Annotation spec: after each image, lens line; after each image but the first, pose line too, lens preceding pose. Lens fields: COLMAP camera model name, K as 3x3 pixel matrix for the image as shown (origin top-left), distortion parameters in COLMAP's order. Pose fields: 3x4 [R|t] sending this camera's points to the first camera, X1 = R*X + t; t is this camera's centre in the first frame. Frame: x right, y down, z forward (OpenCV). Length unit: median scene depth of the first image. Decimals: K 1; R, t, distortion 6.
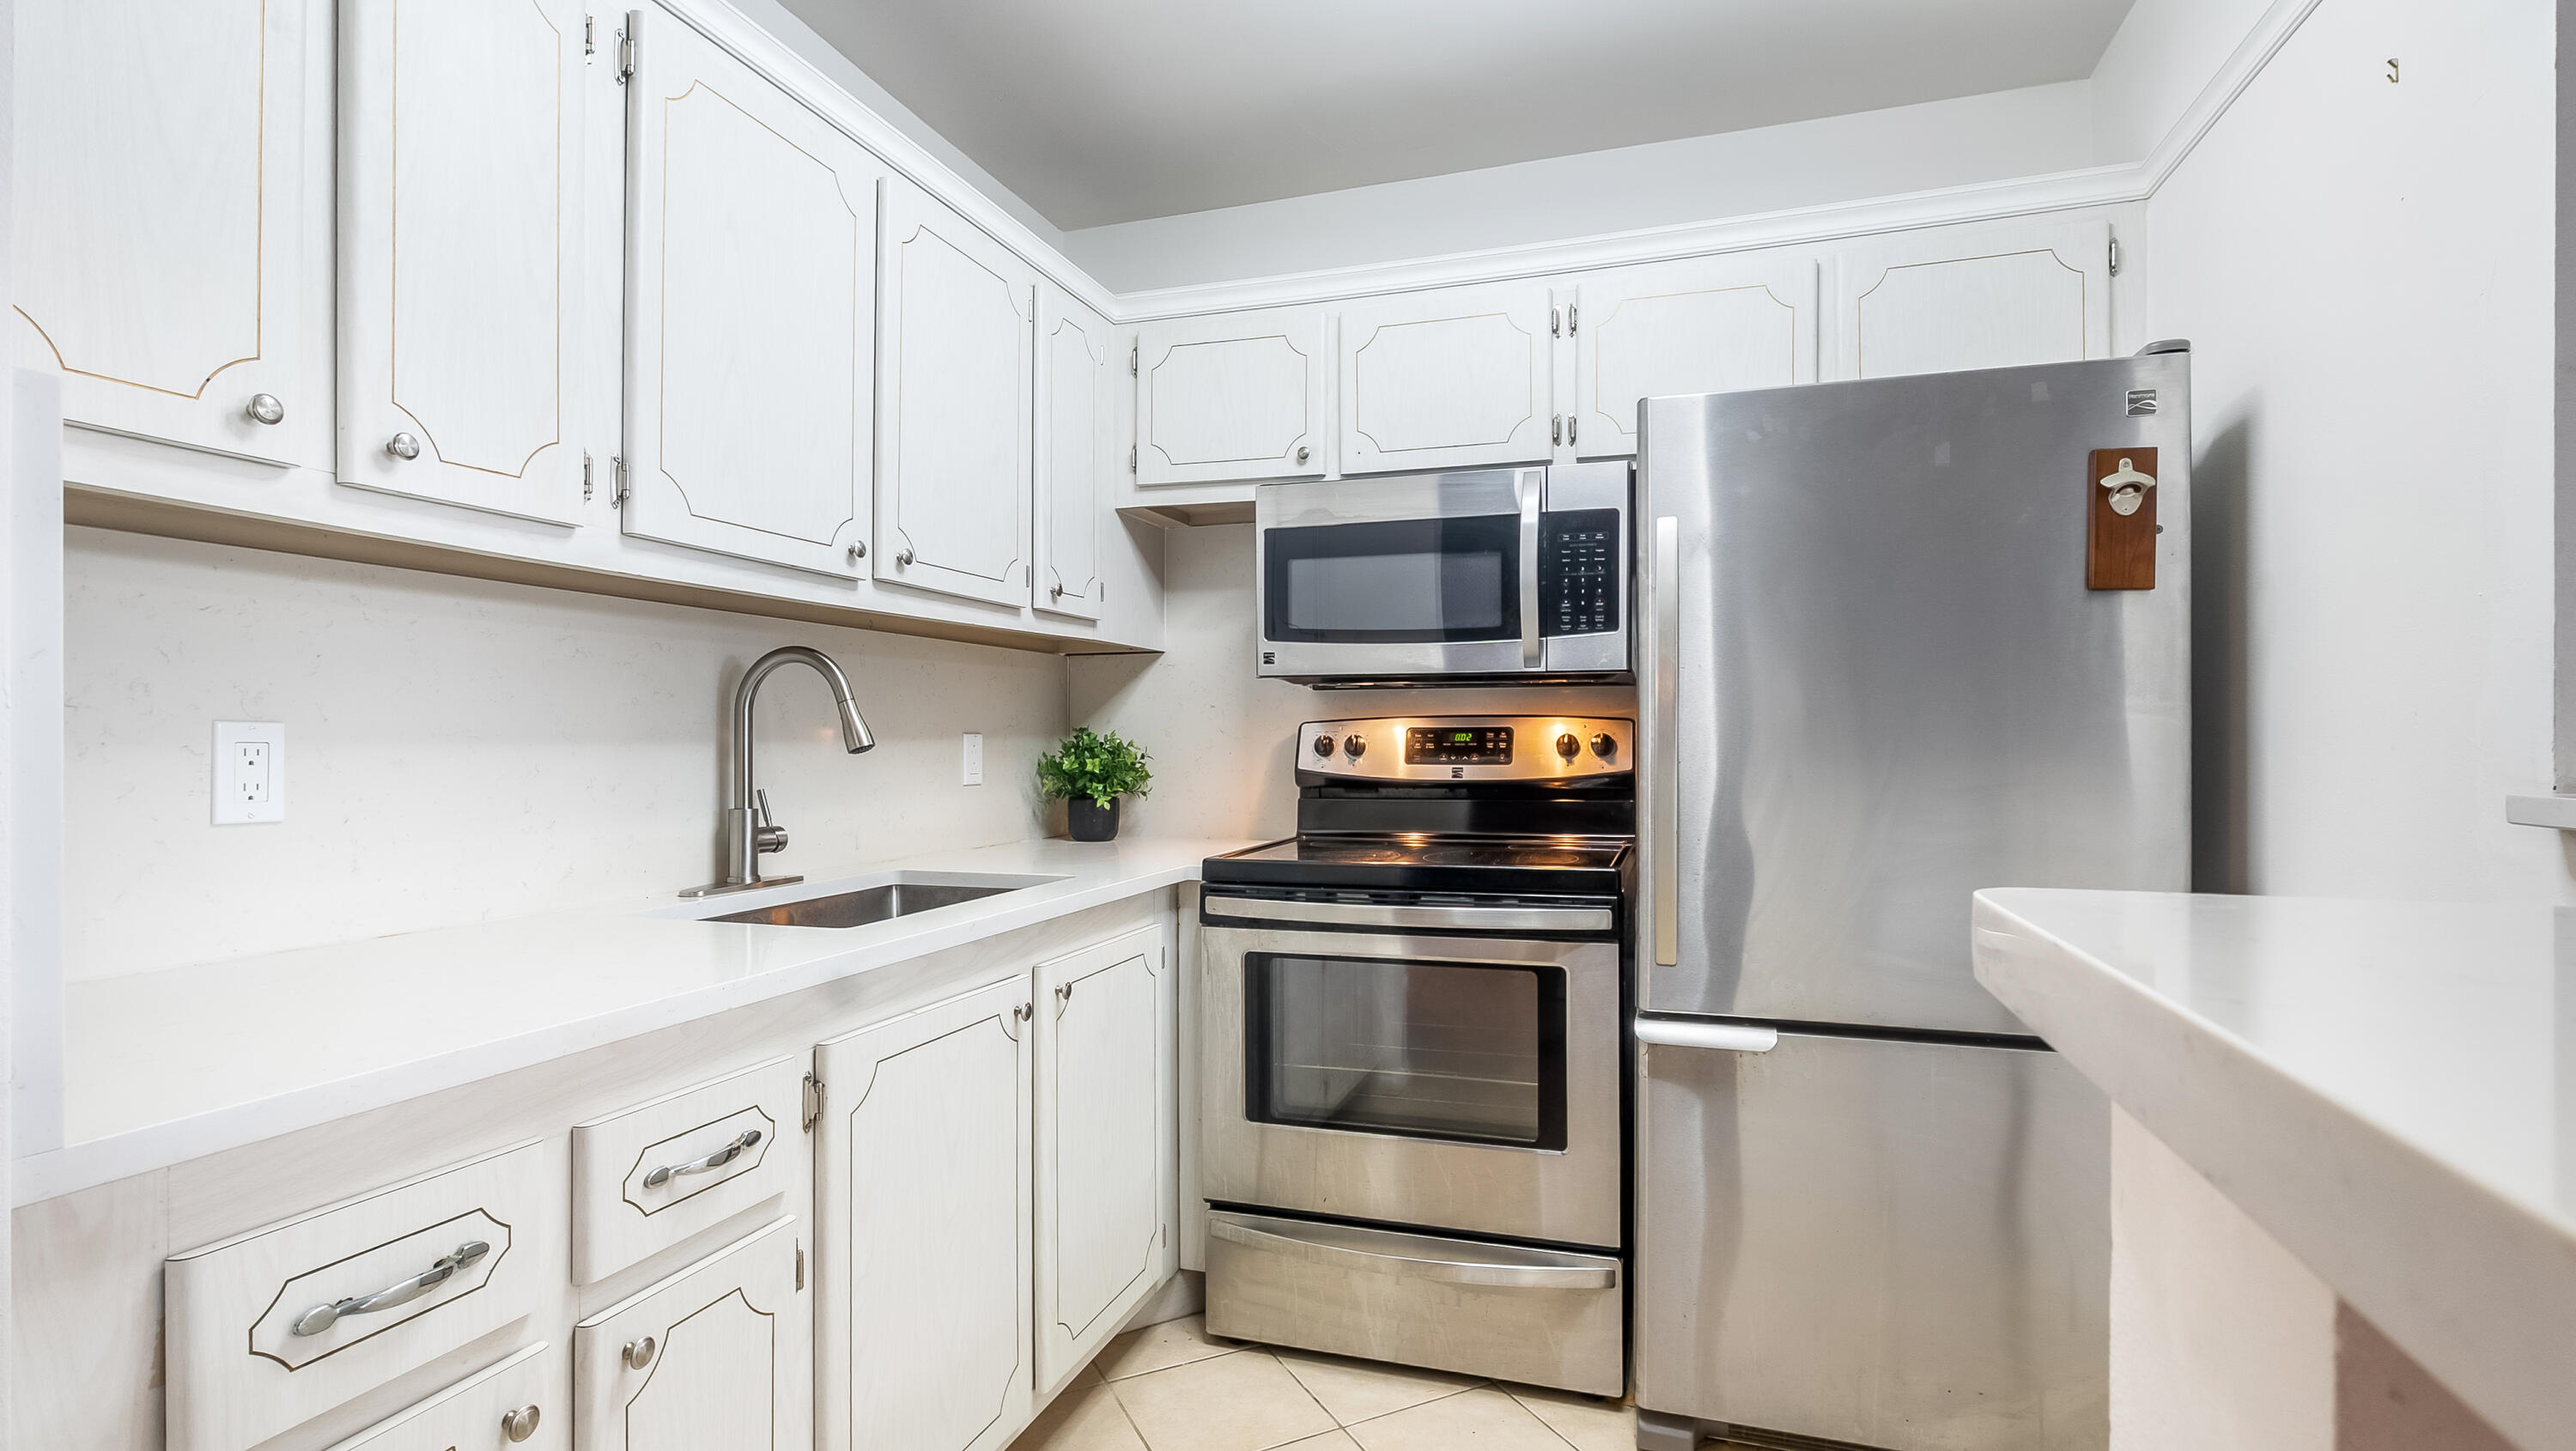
lens RADIAL K [[1202.3, 0, 1293.3], [0, 1202.3, 737.9], [0, 0, 1]] dist [-0.011109, 0.002472]
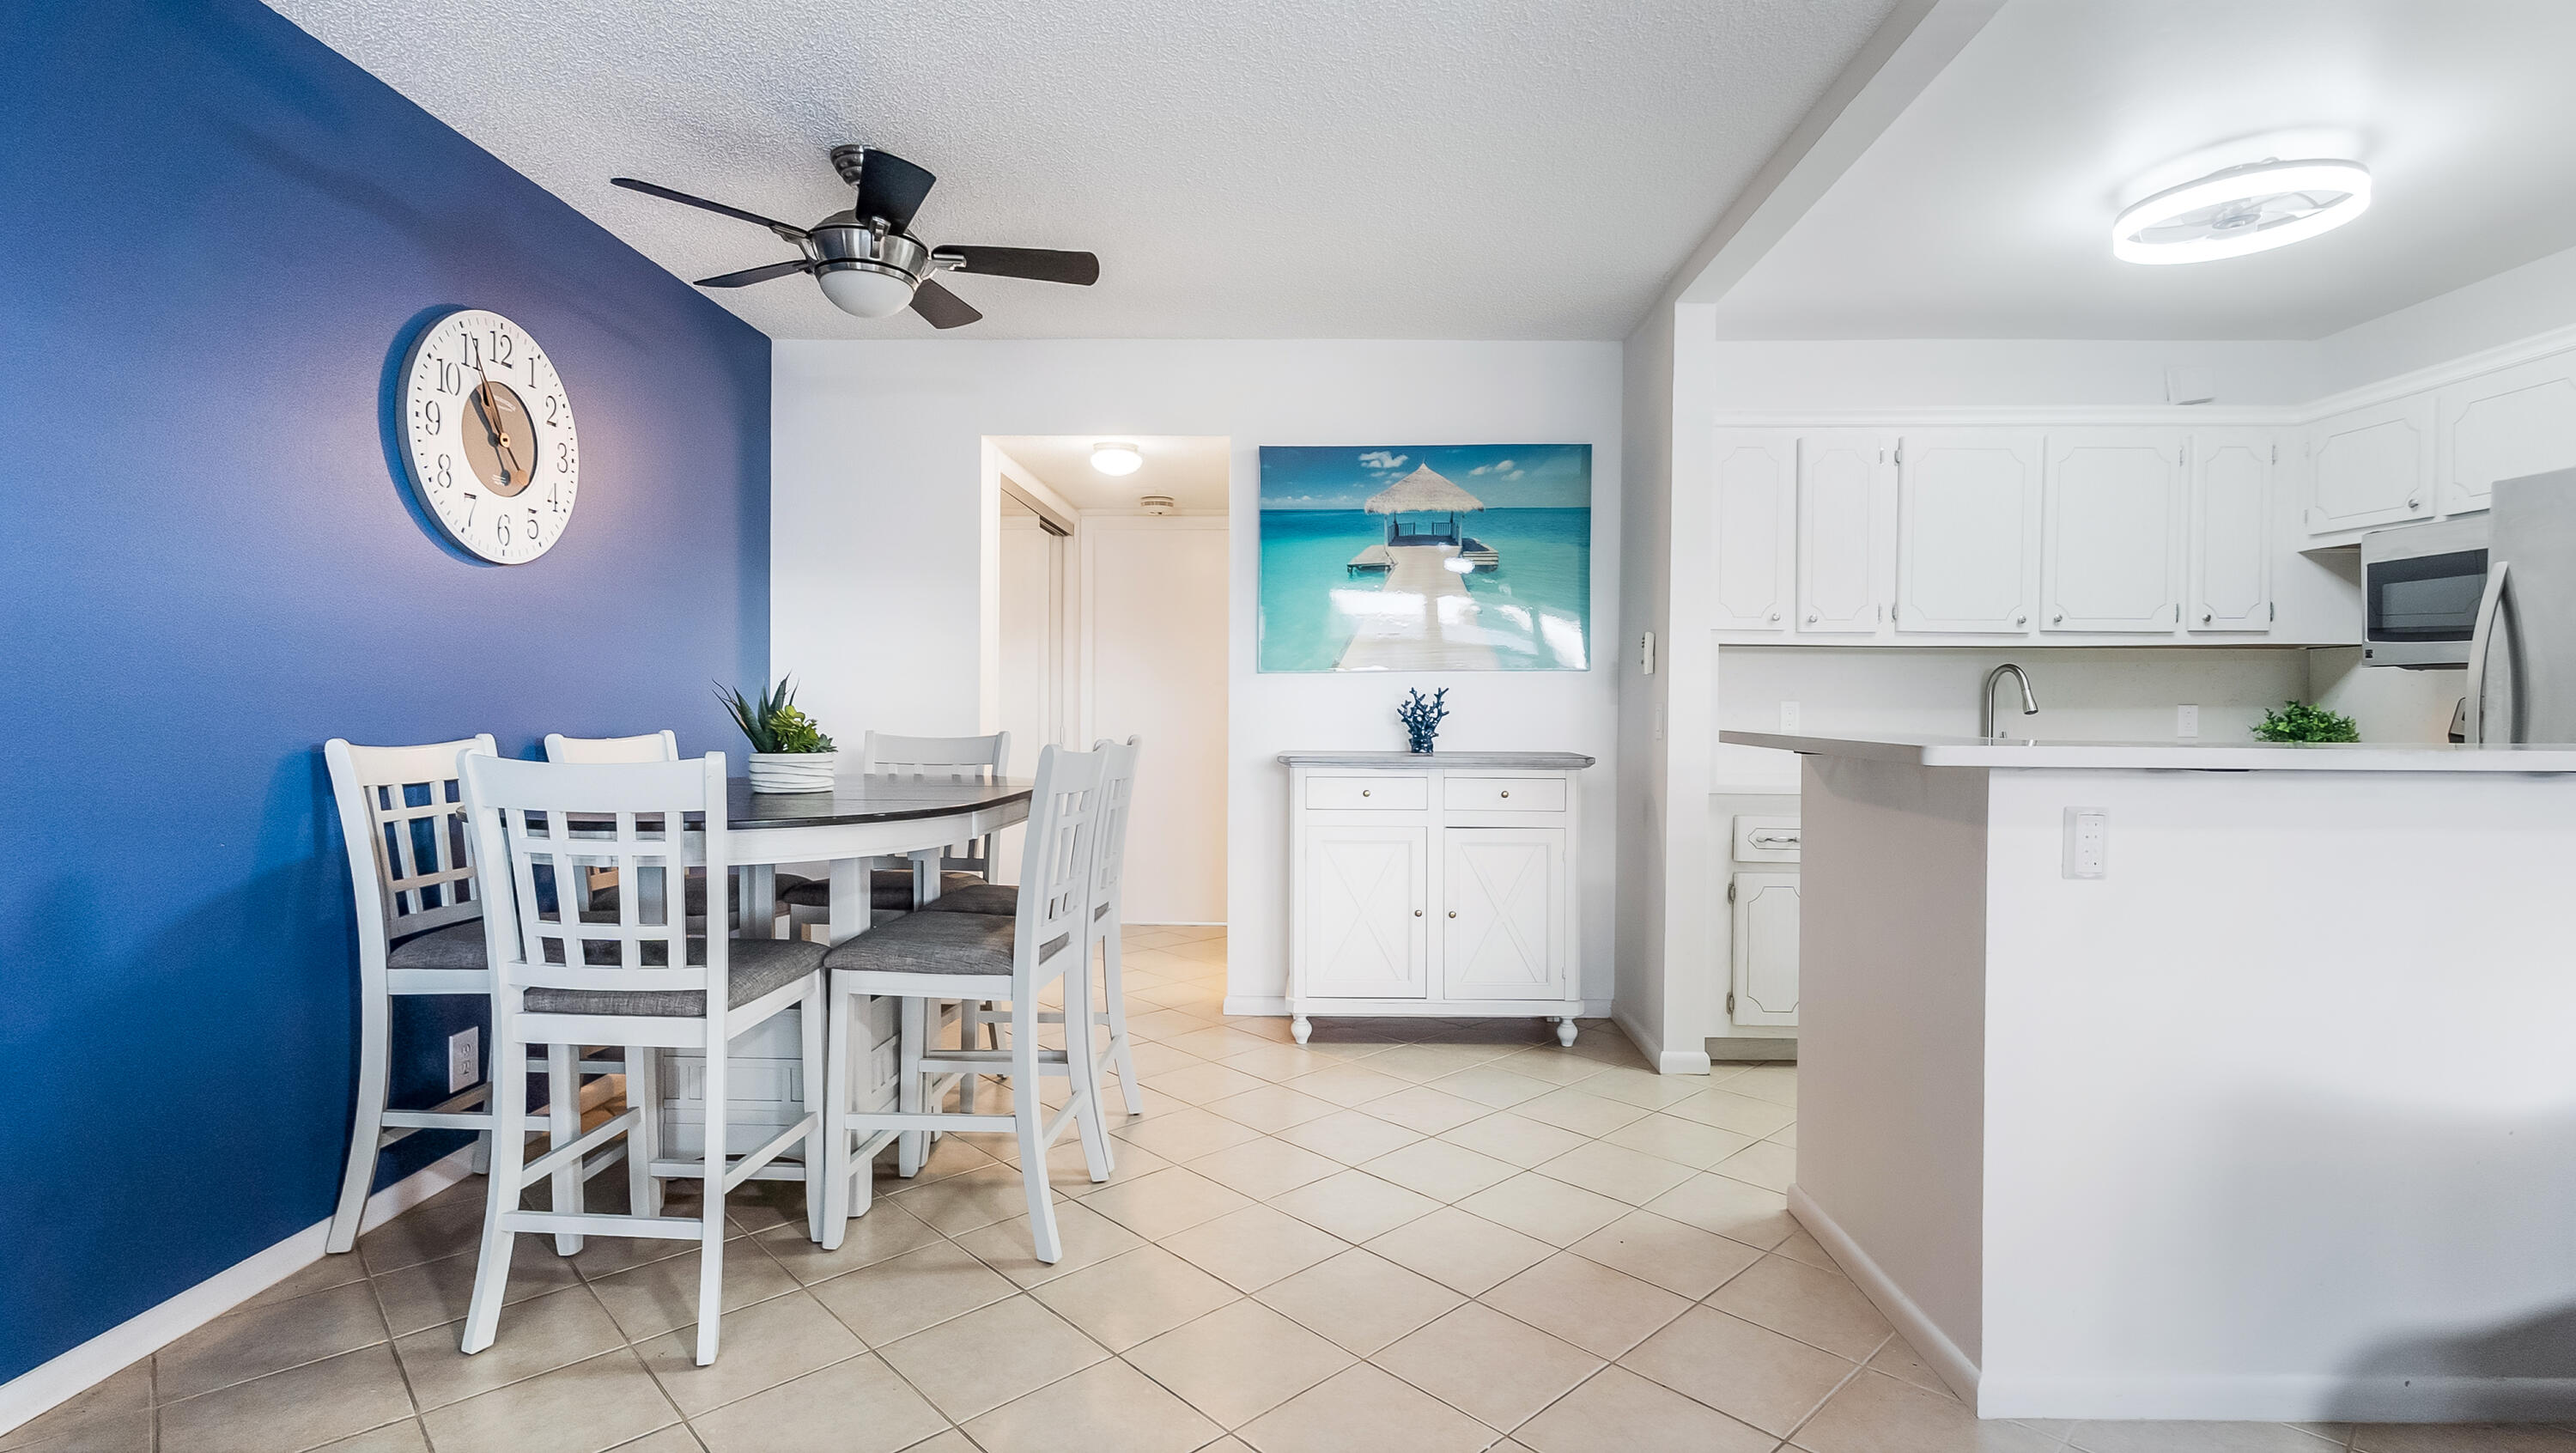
lens RADIAL K [[1205.9, 0, 1303.6], [0, 1205.9, 721.3], [0, 0, 1]] dist [-0.009403, 0.000609]
pose [[0.291527, 0.021381, -0.956324, 1.252447], [-0.003676, 0.999768, 0.021232, -0.015412], [0.956556, -0.002674, 0.291537, -0.811411]]
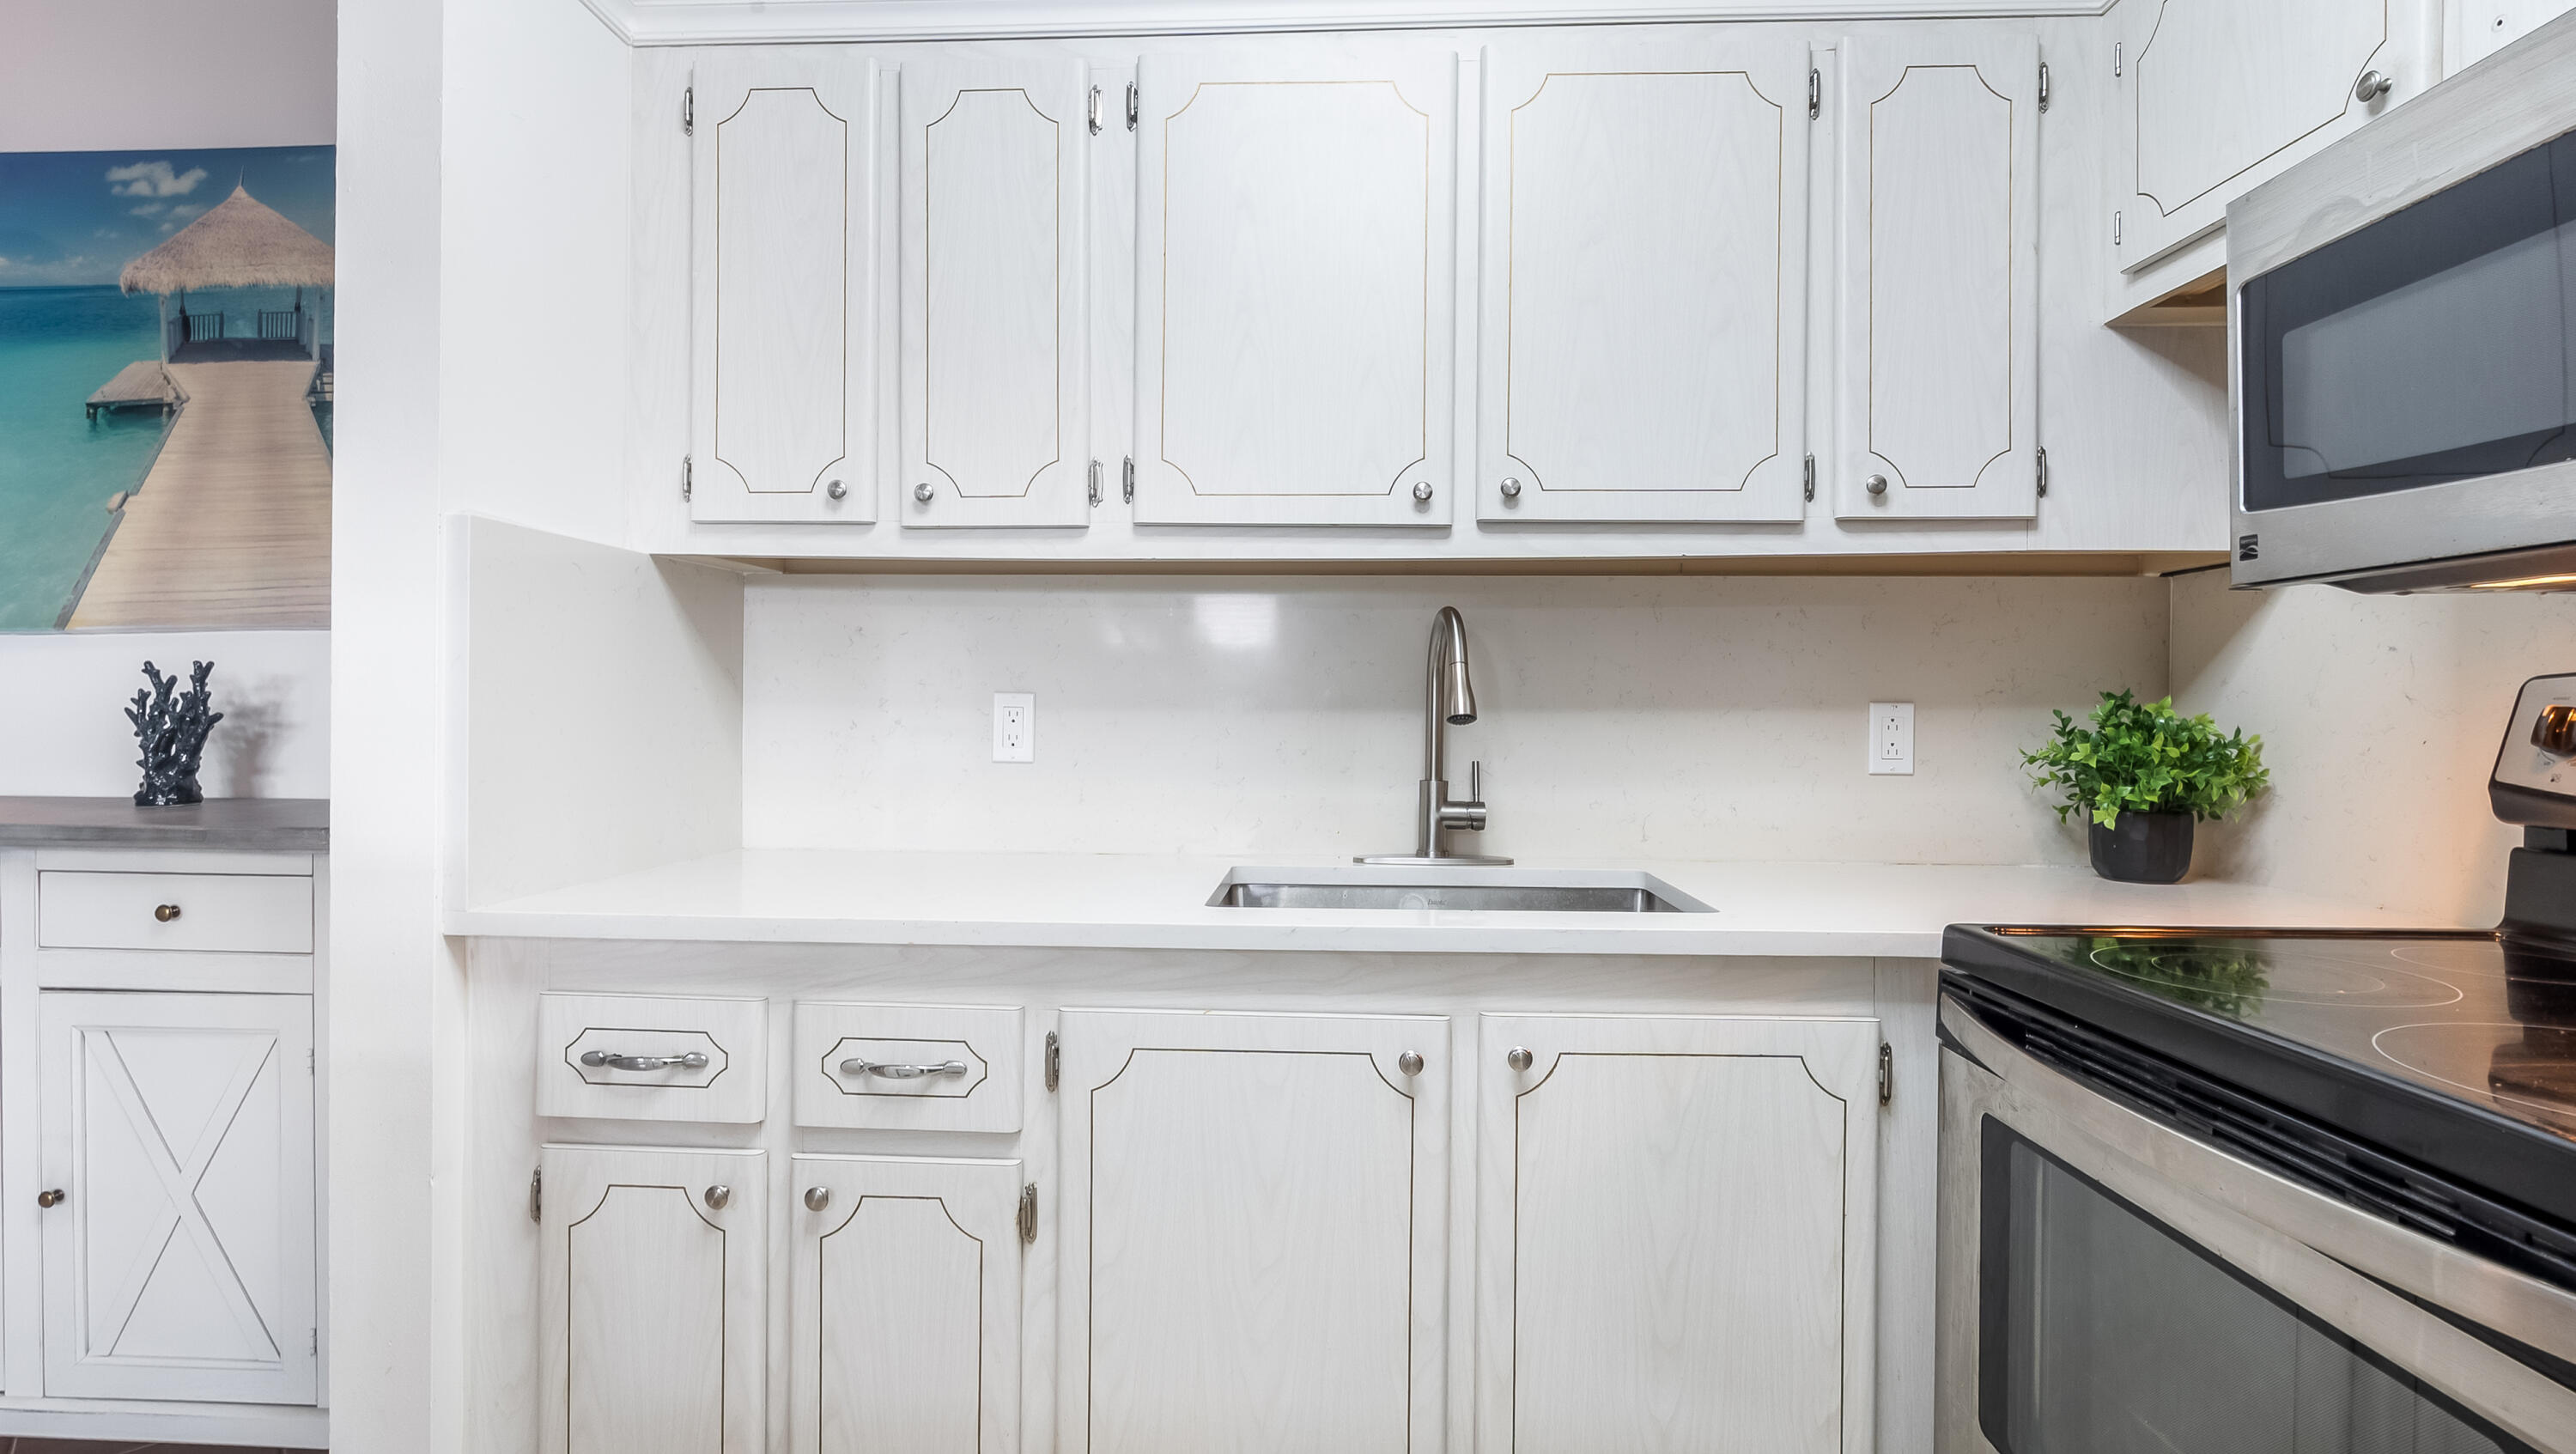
lens RADIAL K [[1206.0, 0, 1296.3], [0, 1206.0, 711.2], [0, 0, 1]] dist [-0.009403, 0.000609]
pose [[0.274348, 0.008253, -0.961595, 0.439729], [-0.005747, 0.999959, 0.006942, -0.002034], [0.961613, 0.003622, 0.274385, 0.632343]]
